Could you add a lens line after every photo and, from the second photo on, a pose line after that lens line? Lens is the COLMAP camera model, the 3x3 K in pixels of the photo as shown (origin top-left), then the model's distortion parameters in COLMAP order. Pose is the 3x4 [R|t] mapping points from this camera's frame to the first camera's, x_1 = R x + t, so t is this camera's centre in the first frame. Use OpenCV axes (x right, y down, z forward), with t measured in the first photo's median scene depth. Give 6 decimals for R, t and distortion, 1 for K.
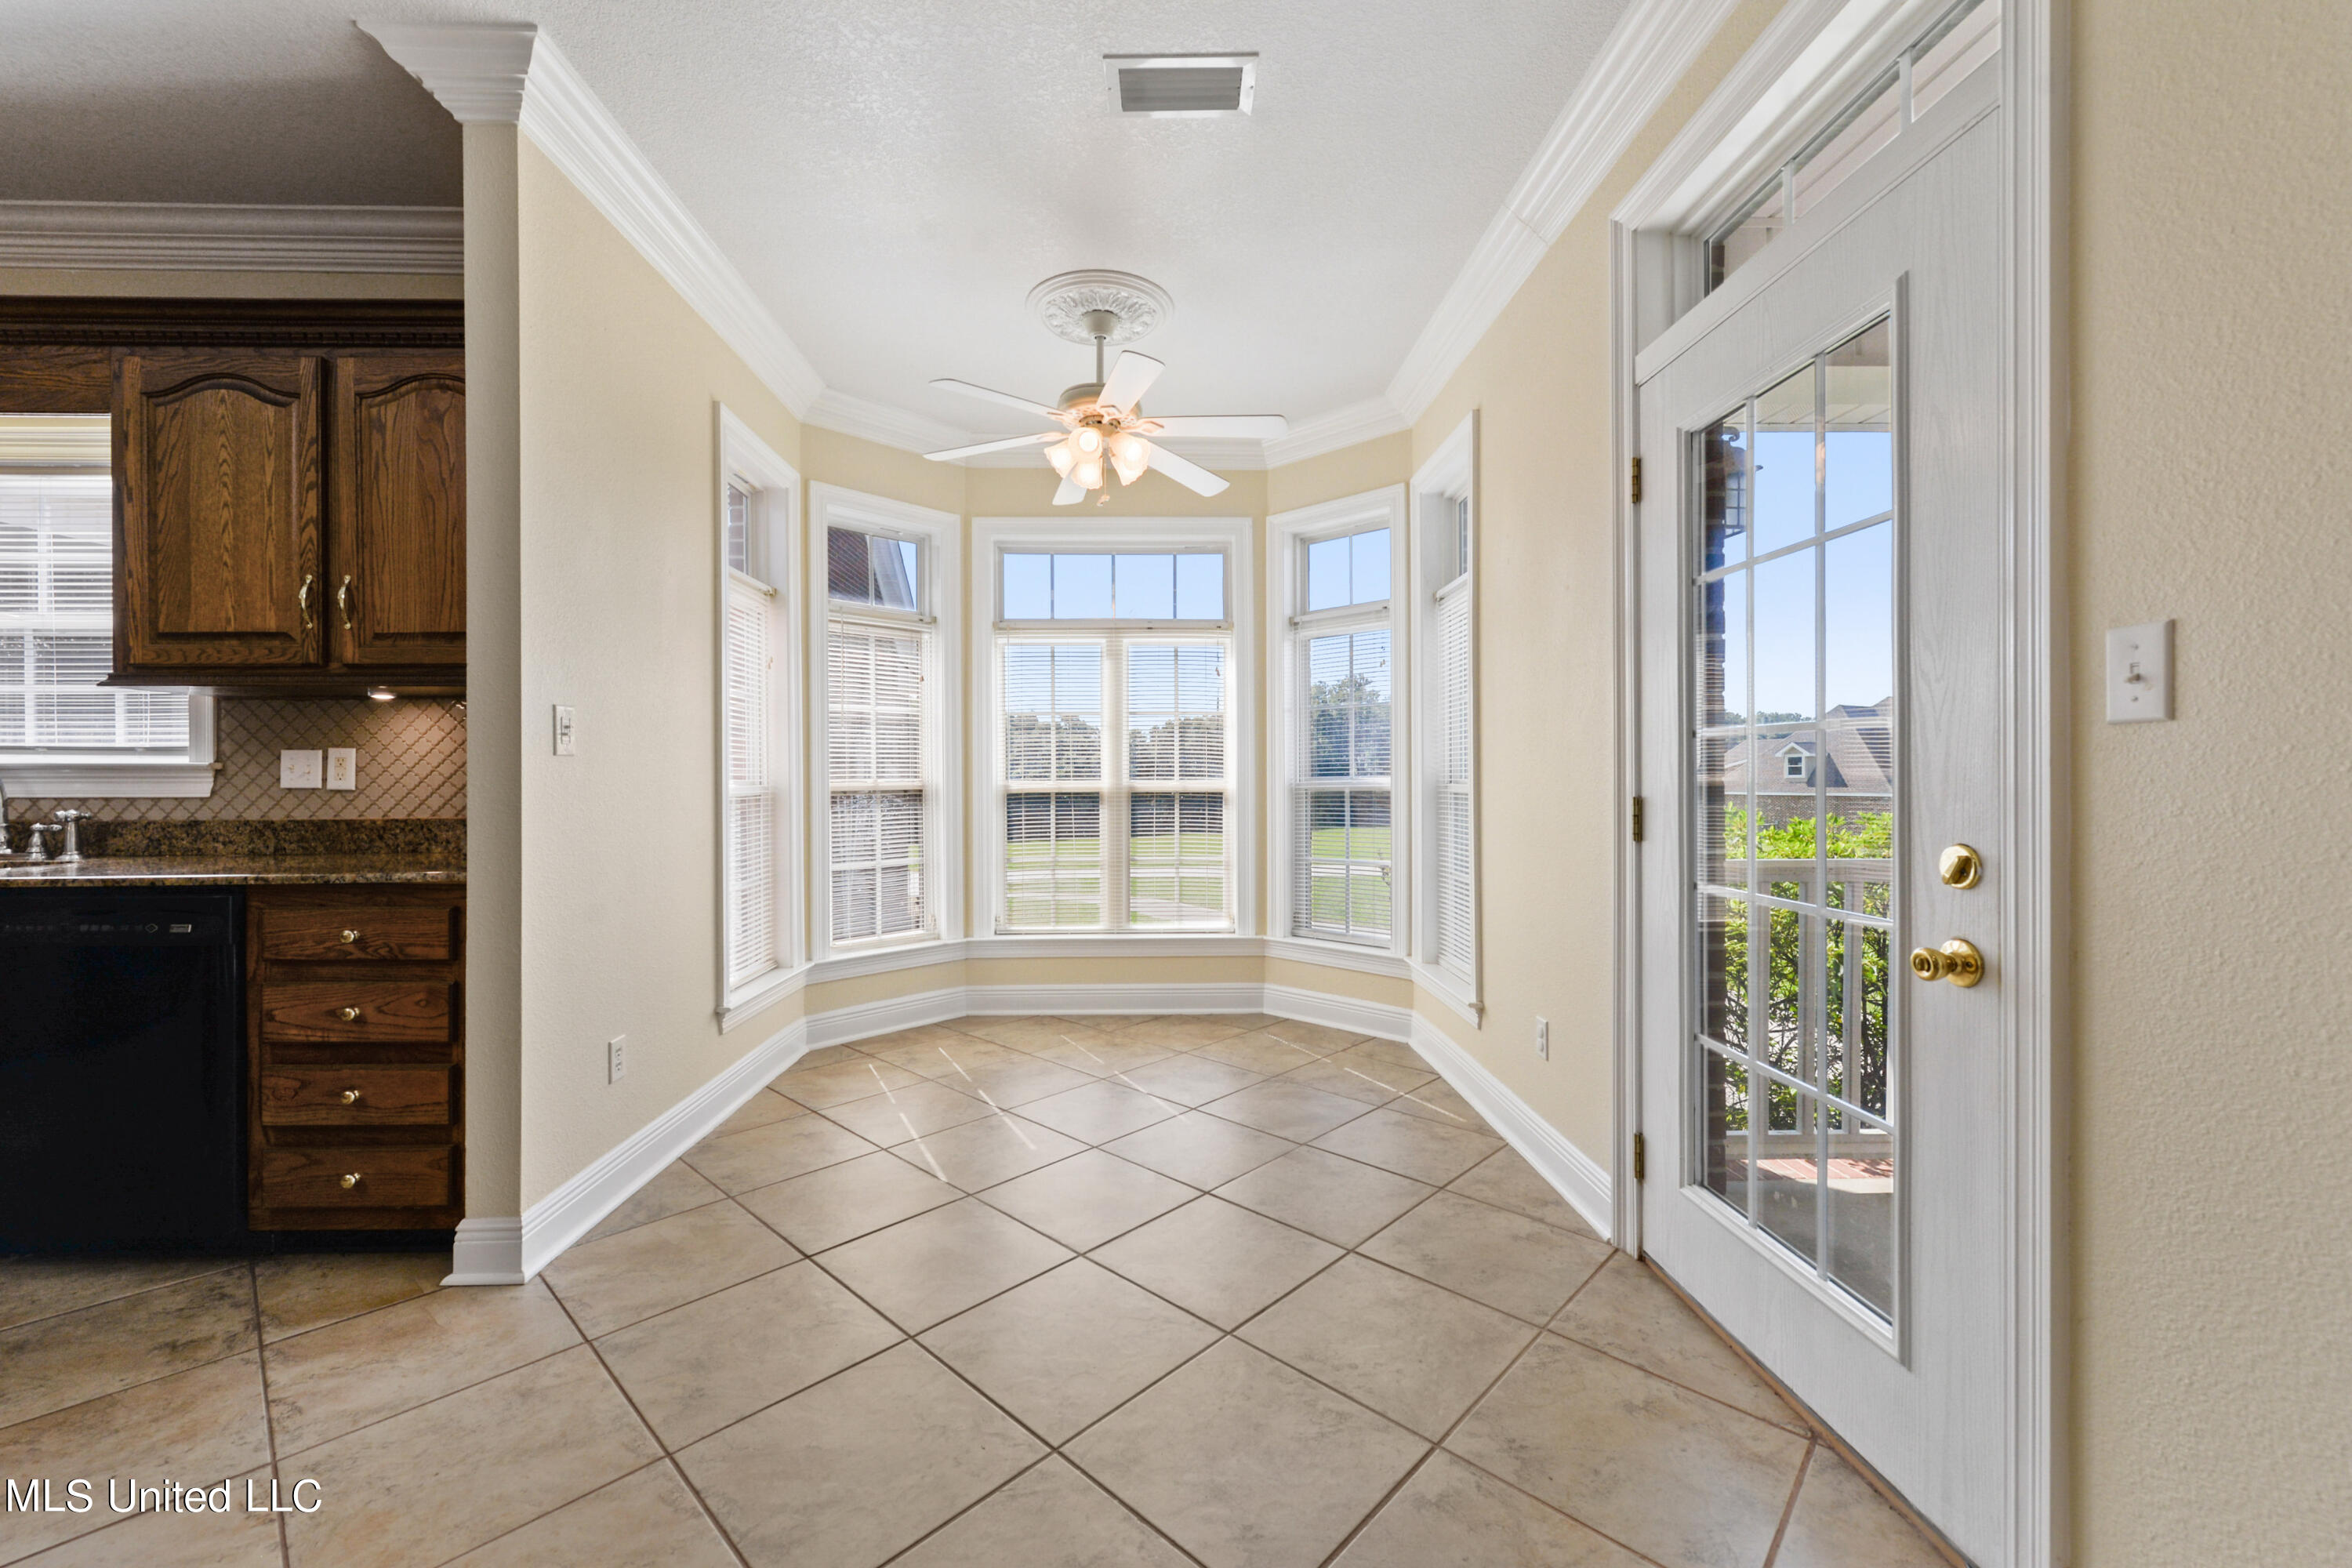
lens RADIAL K [[936.1, 0, 1163.7], [0, 936.1, 783.2], [0, 0, 1]] dist [0.005406, -0.000025]
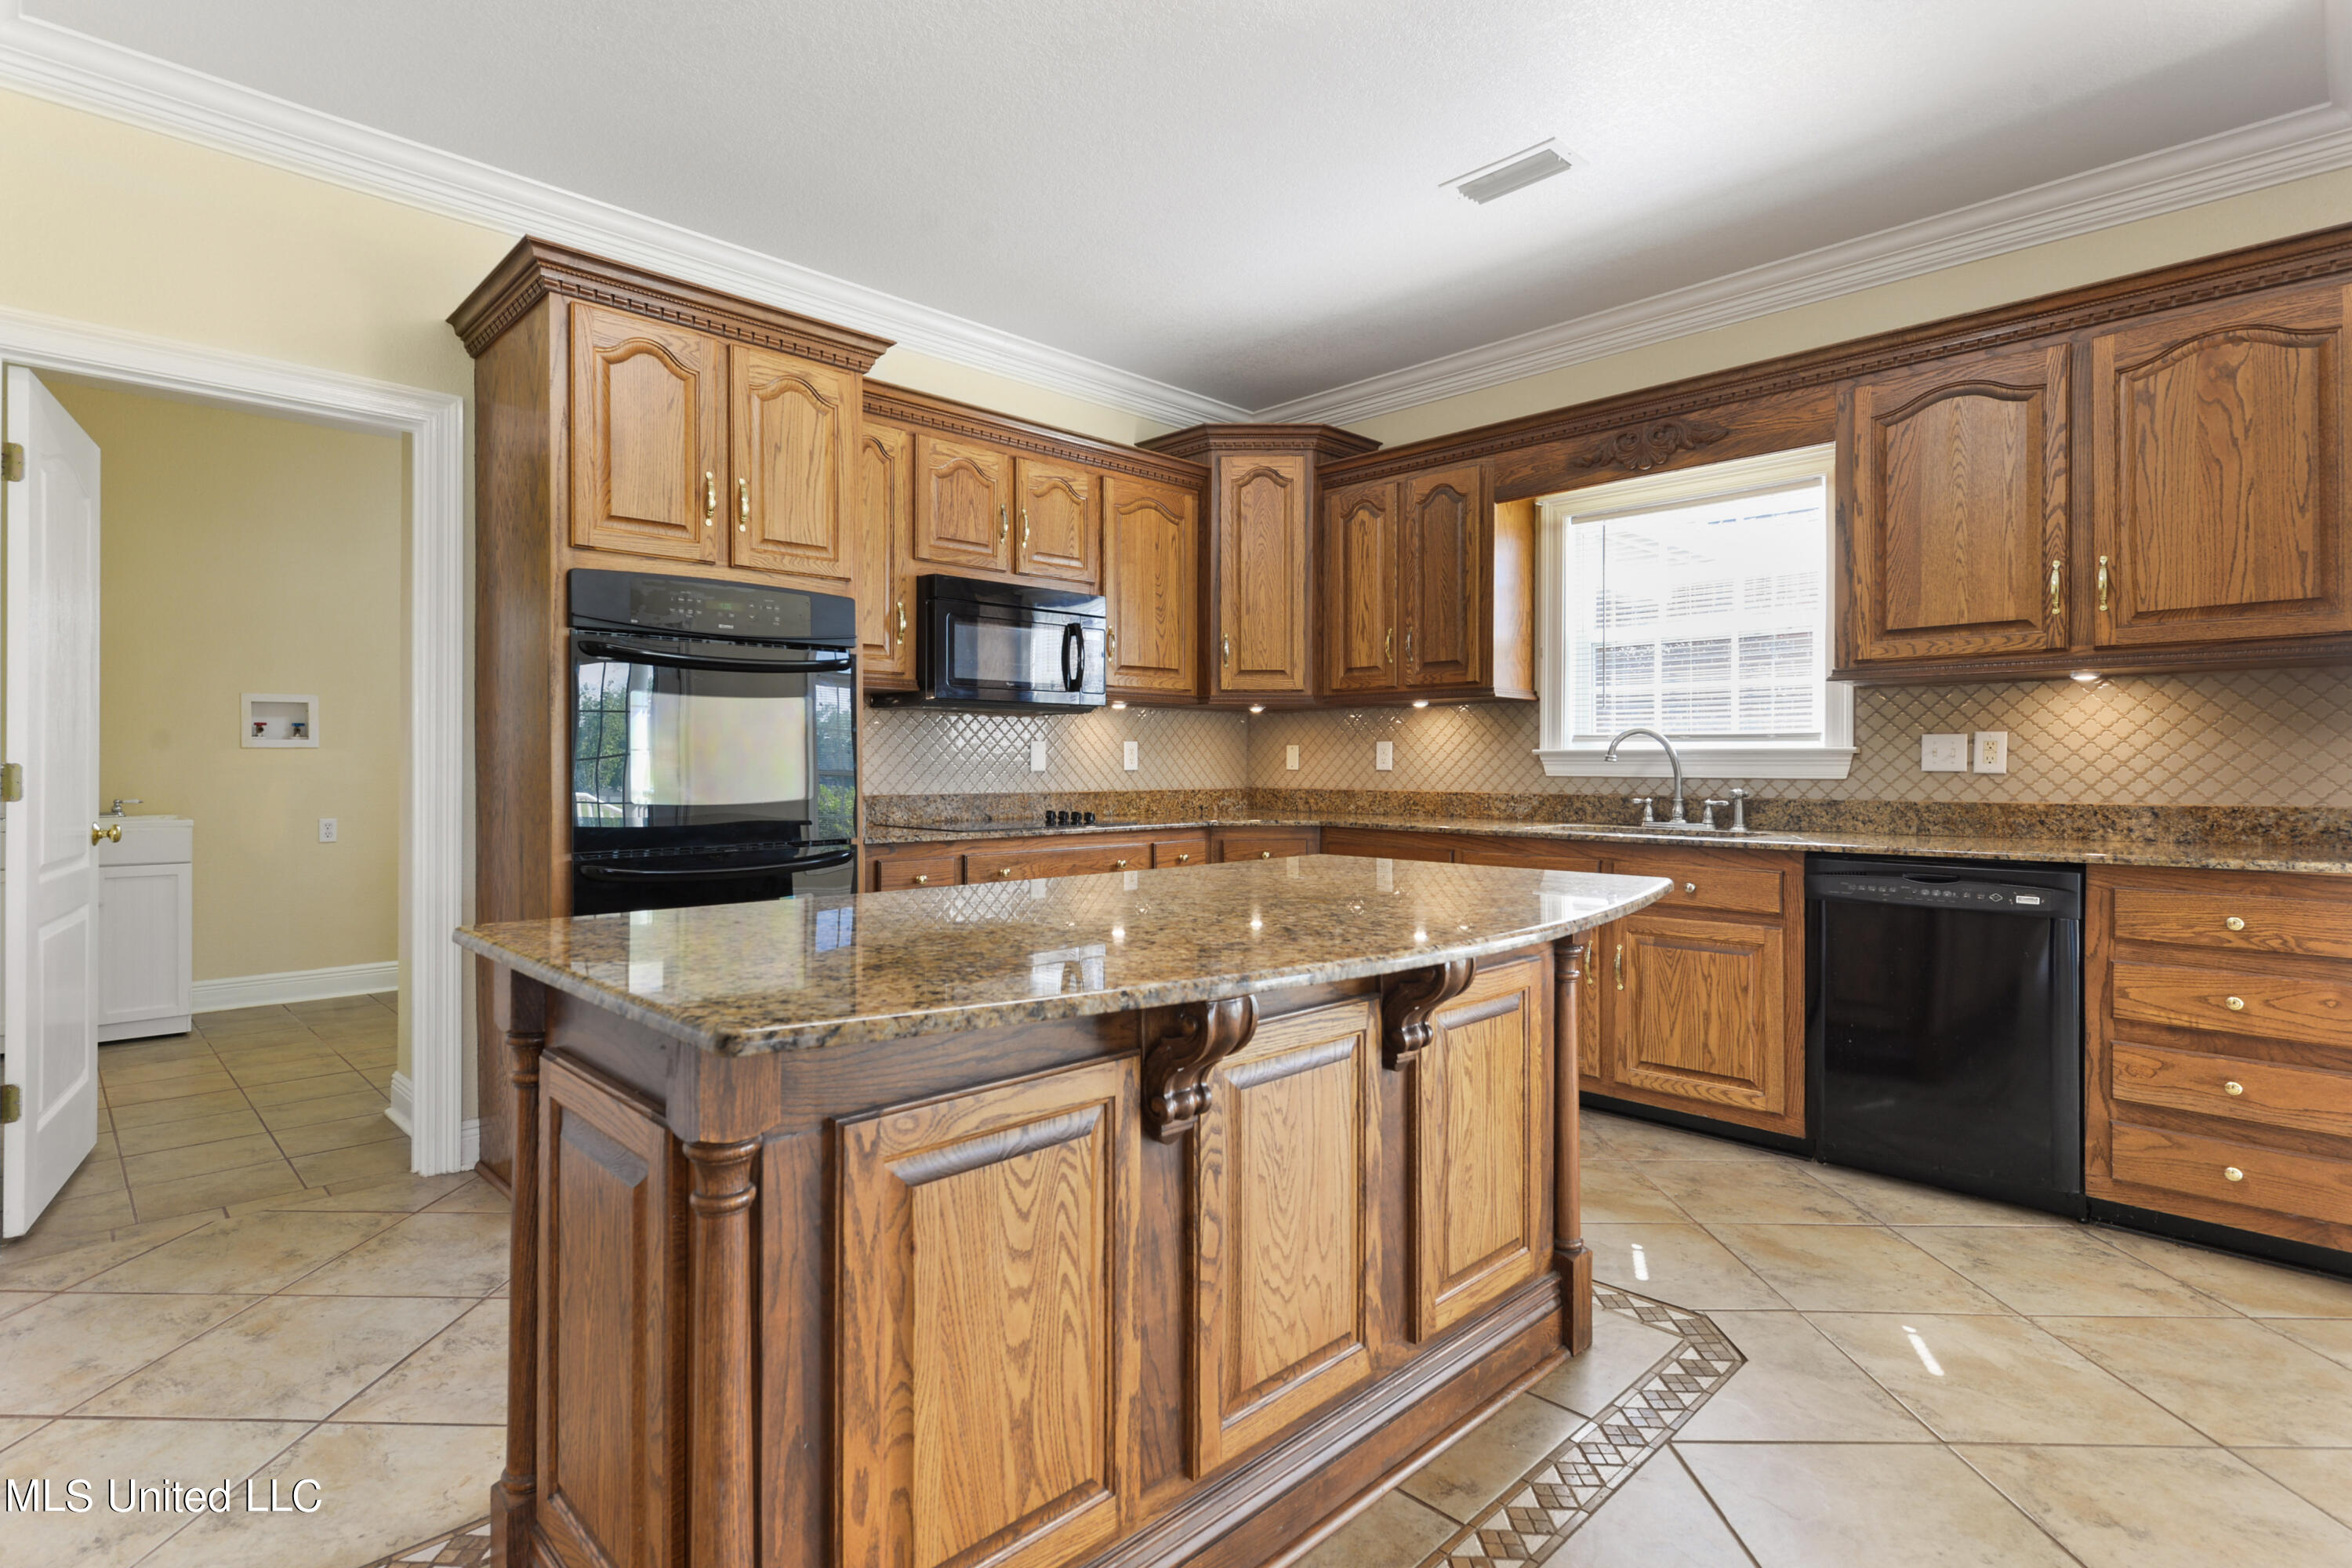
lens RADIAL K [[1158.2, 0, 1155.7], [0, 1158.2, 768.4], [0, 0, 1]] dist [0.003385, -0.000065]
pose [[0.684455, 0.004944, -0.729038, -0.657828], [-0.004568, 0.999986, 0.002493, 0.003332], [0.729041, 0.001624, 0.684468, -0.559747]]
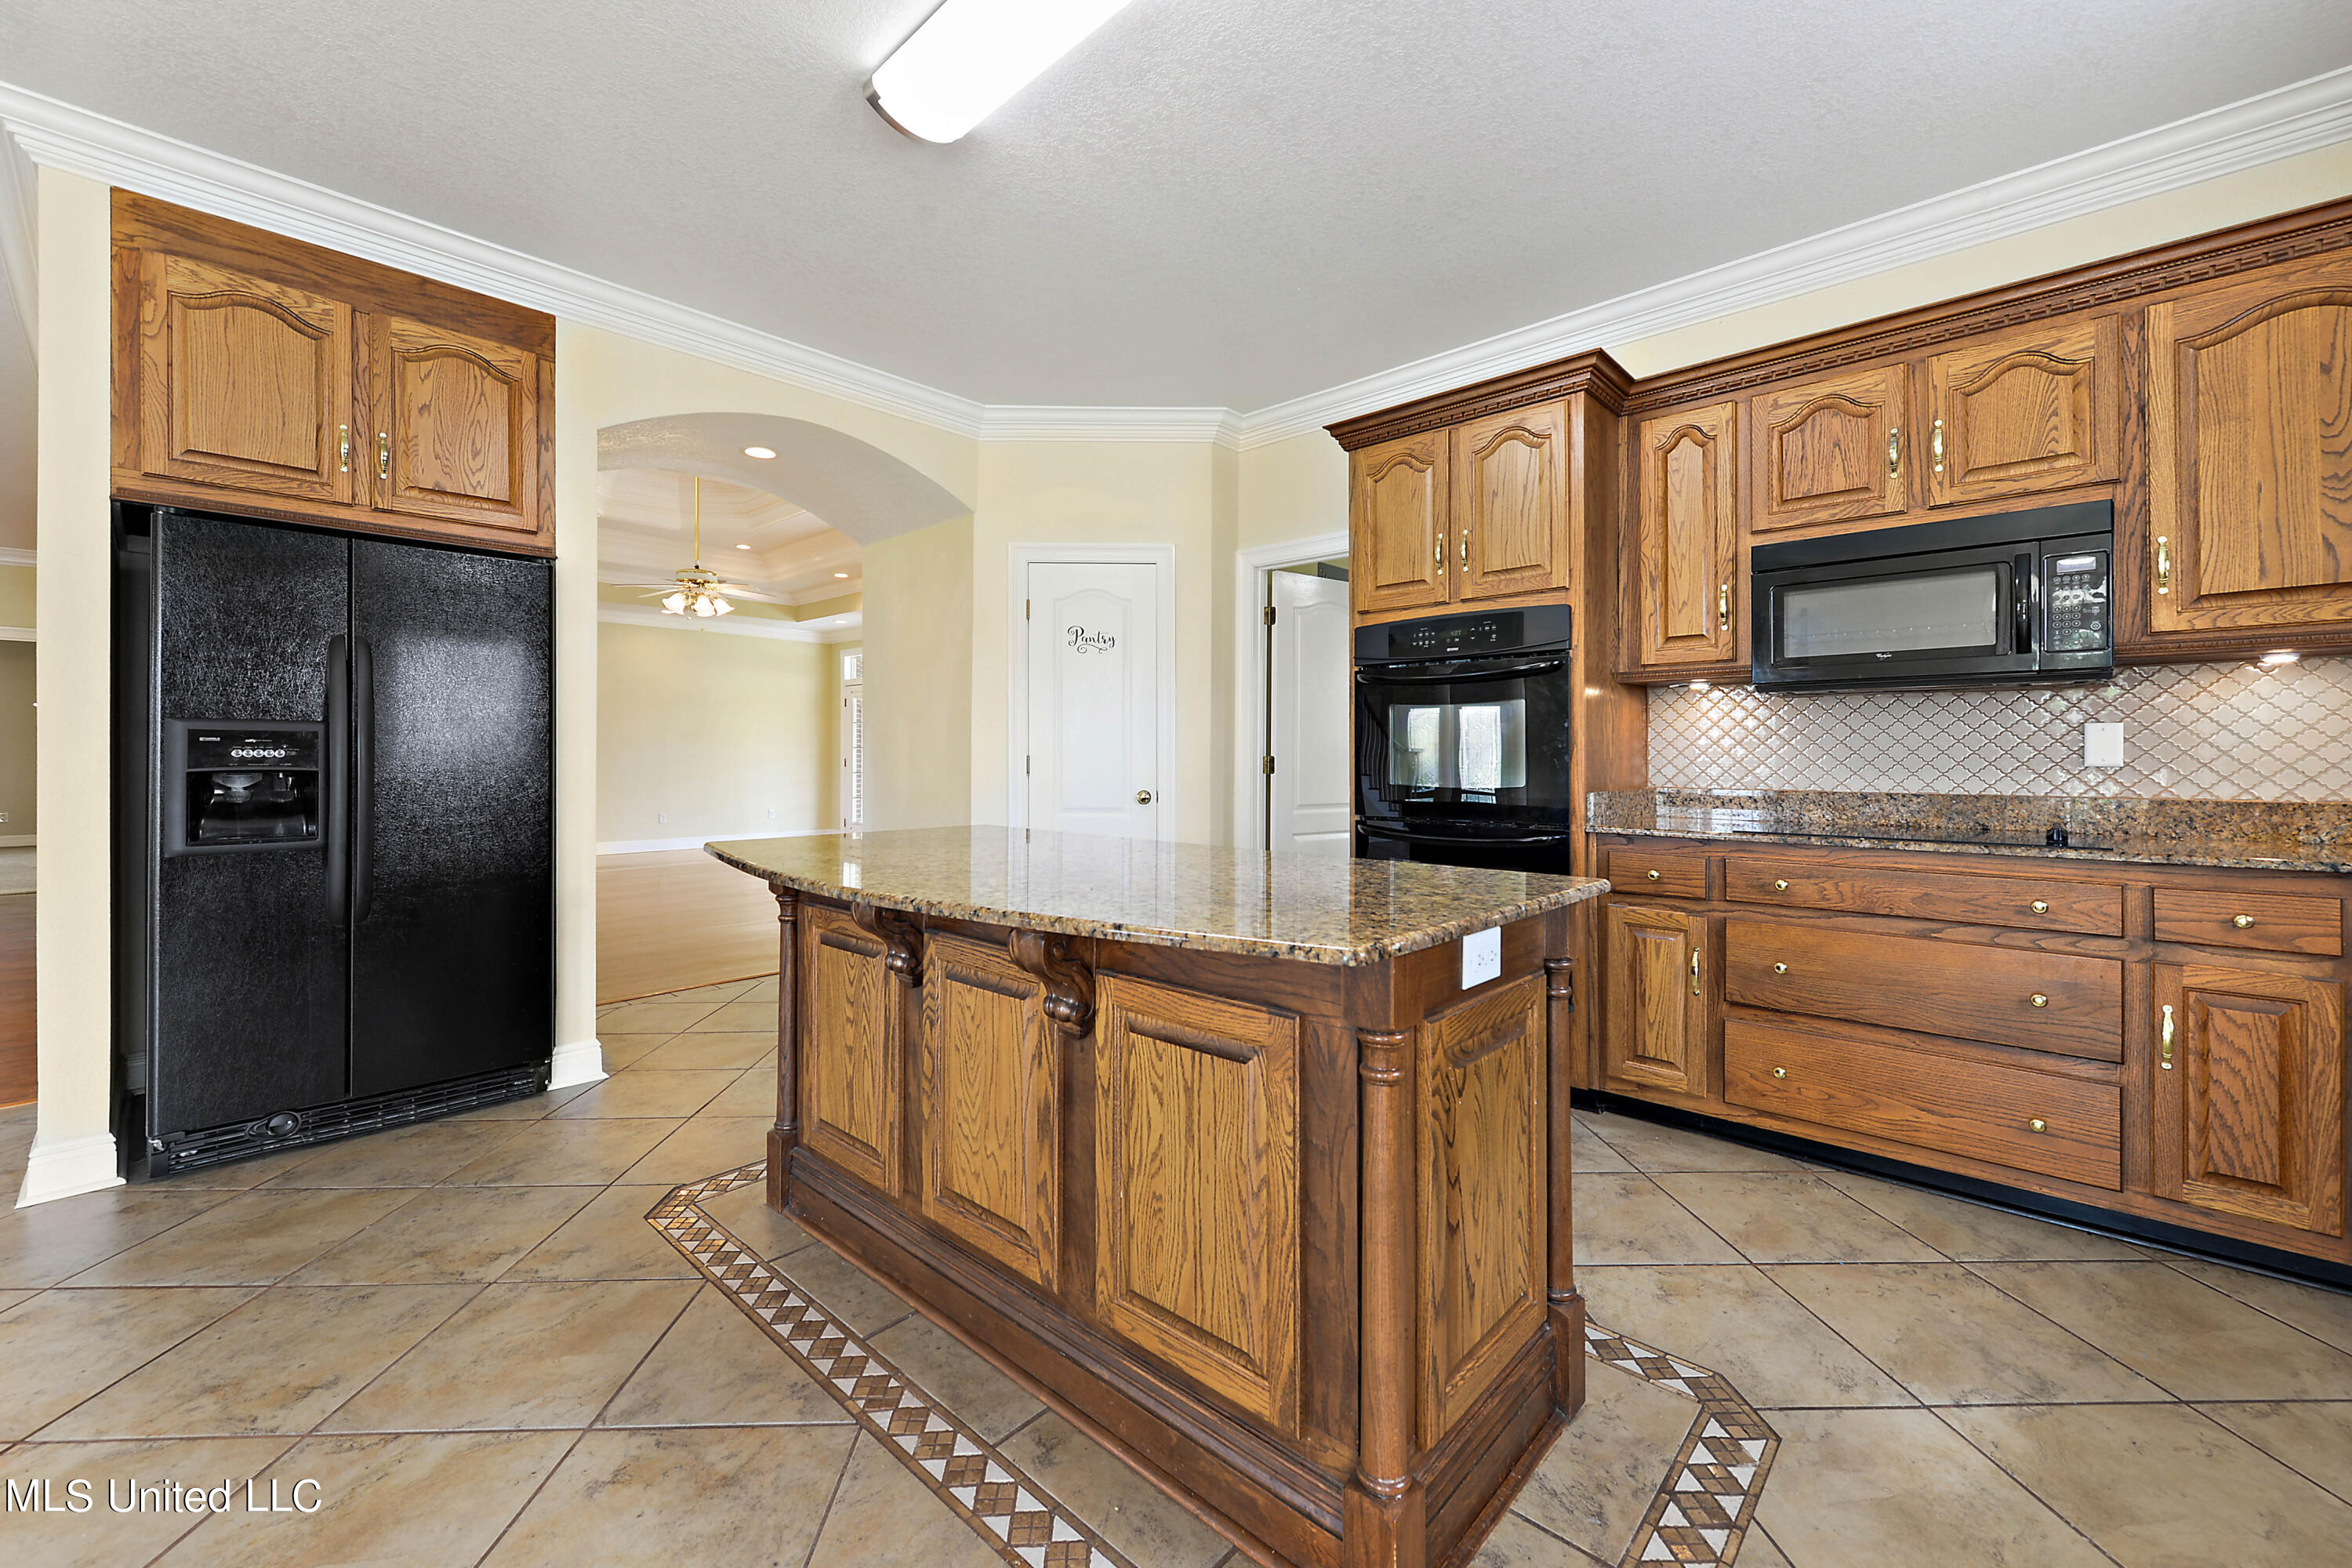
lens RADIAL K [[943.7, 0, 1155.6], [0, 943.7, 757.0], [0, 0, 1]] dist [0.001438, 0.000066]
pose [[-0.699653, 0.000584, -0.714482, -0.667055], [-0.002307, 0.999993, 0.003076, 0.001692], [0.714479, 0.003800, -0.699647, 0.573141]]
